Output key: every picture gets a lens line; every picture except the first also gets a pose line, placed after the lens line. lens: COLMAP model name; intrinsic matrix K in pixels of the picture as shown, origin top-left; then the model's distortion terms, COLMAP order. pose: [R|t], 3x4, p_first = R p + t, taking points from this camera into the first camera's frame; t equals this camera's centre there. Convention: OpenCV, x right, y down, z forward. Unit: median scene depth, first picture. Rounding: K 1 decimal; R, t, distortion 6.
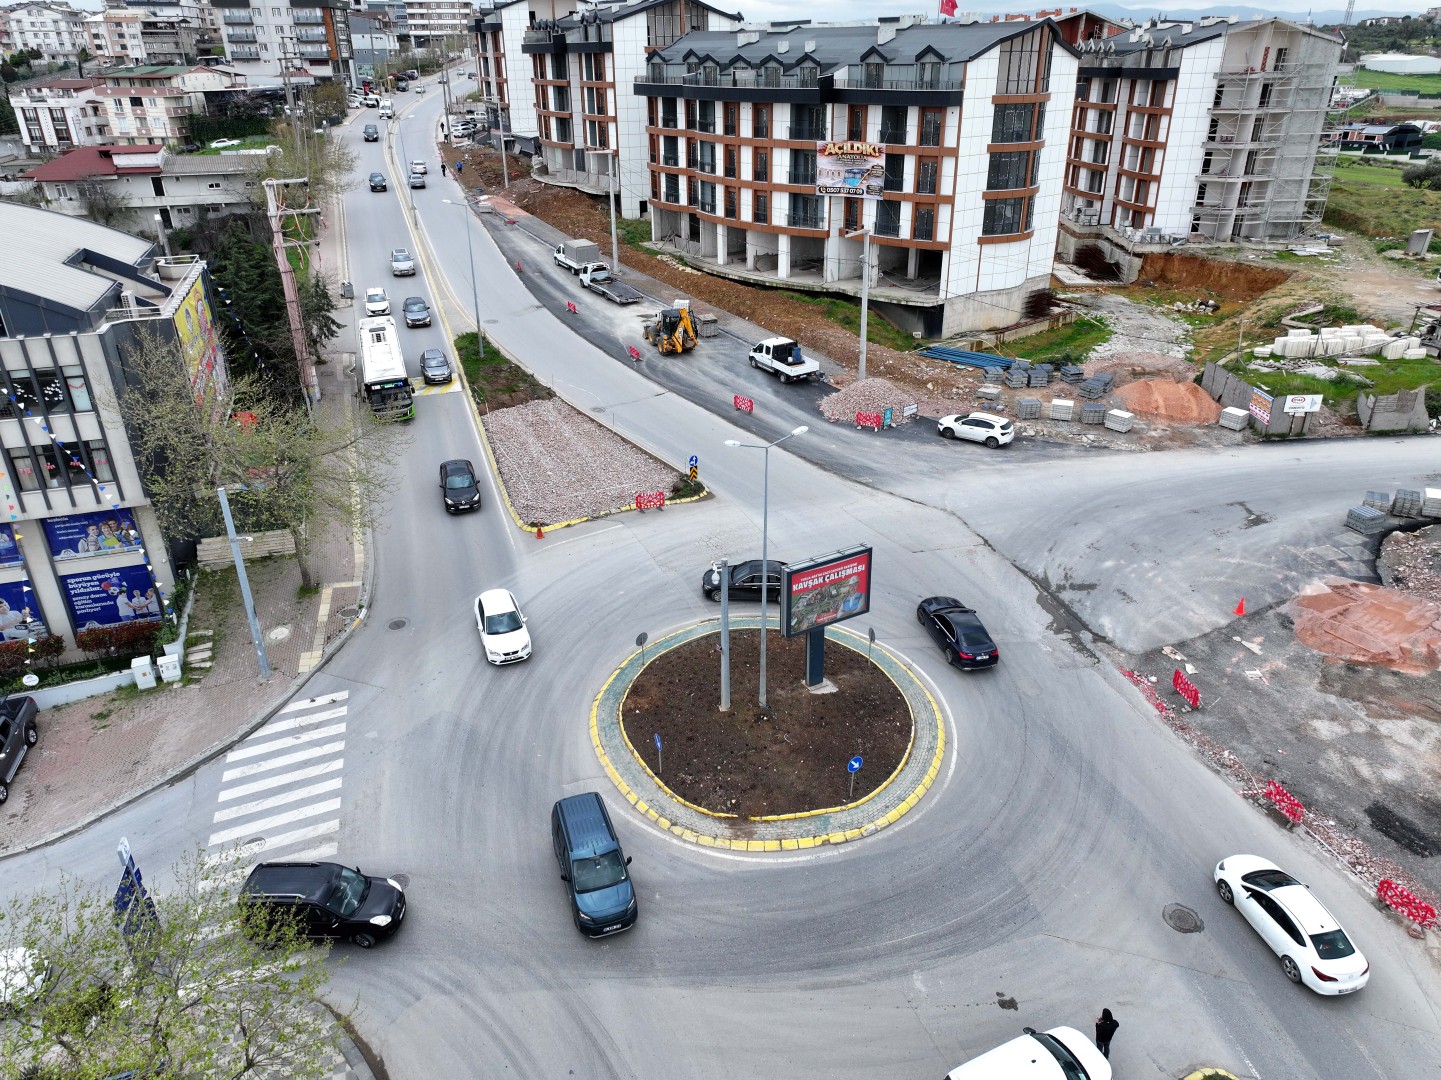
lens RADIAL K [[1011.3, 0, 720.5], [0, 1011.3, 540.0], [0, 0, 1]] dist [-0.001729, 0.021345]
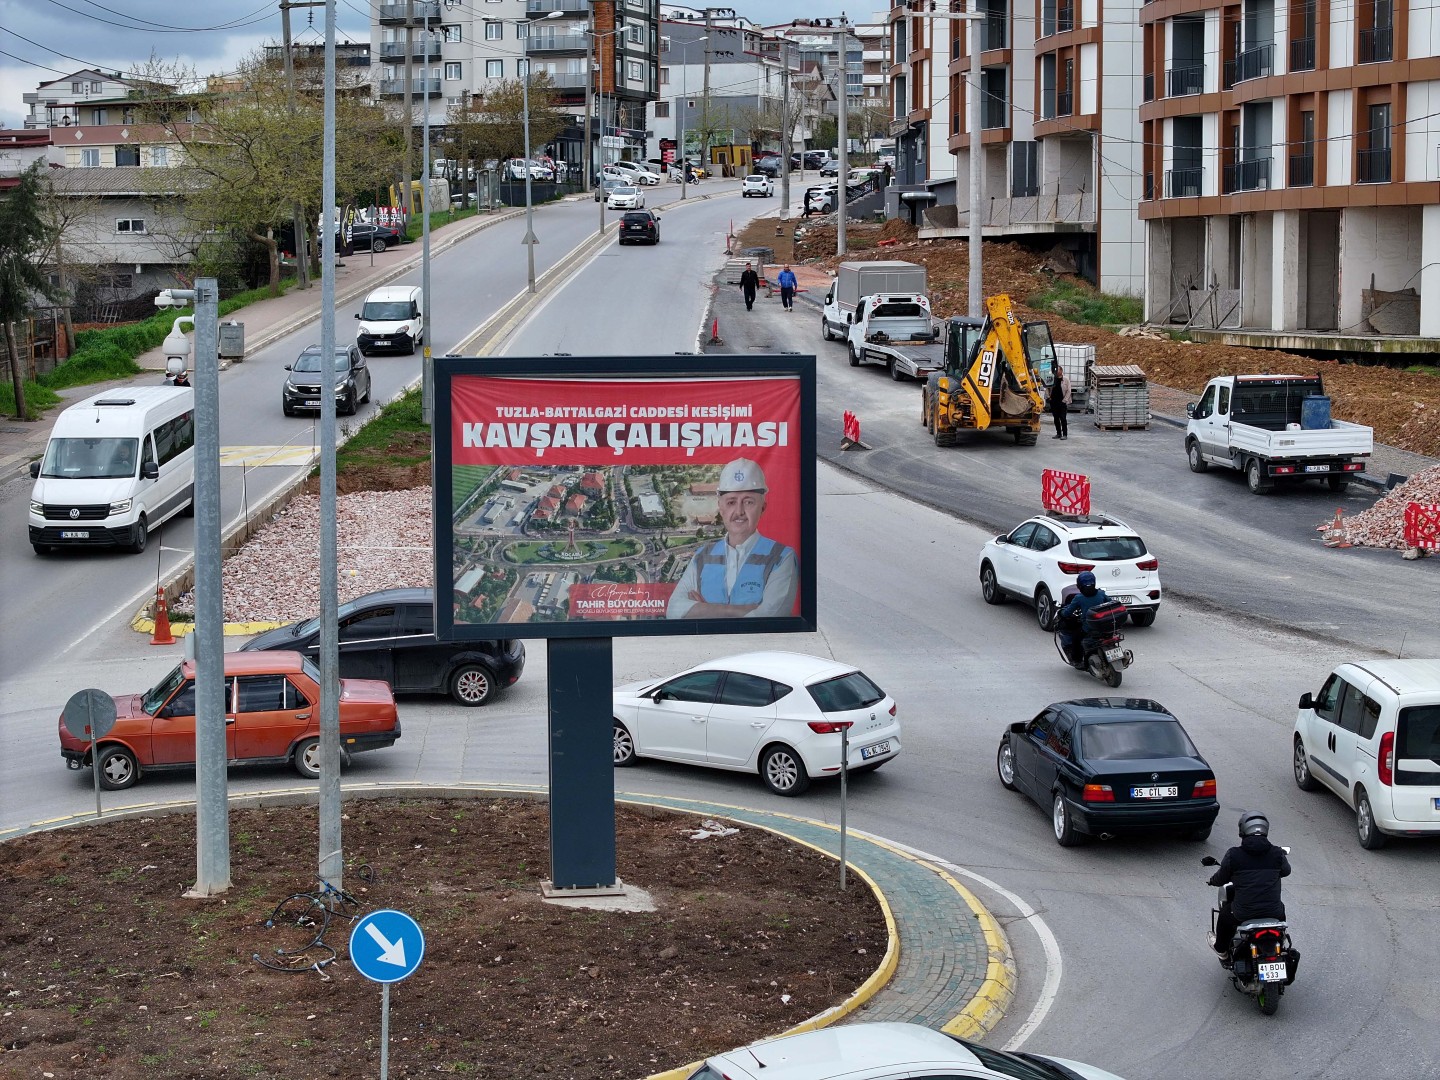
lens RADIAL K [[2881.7, 0, 720.0], [0, 2881.7, 540.0], [0, 0, 1]] dist [-0.098266, 0.039841]
pose [[0.934676, 0.039216, -0.353330, 0.192210], [-0.161194, 0.932604, -0.322903, 0.146214], [0.316854, 0.358764, 0.878004, 0.165126]]
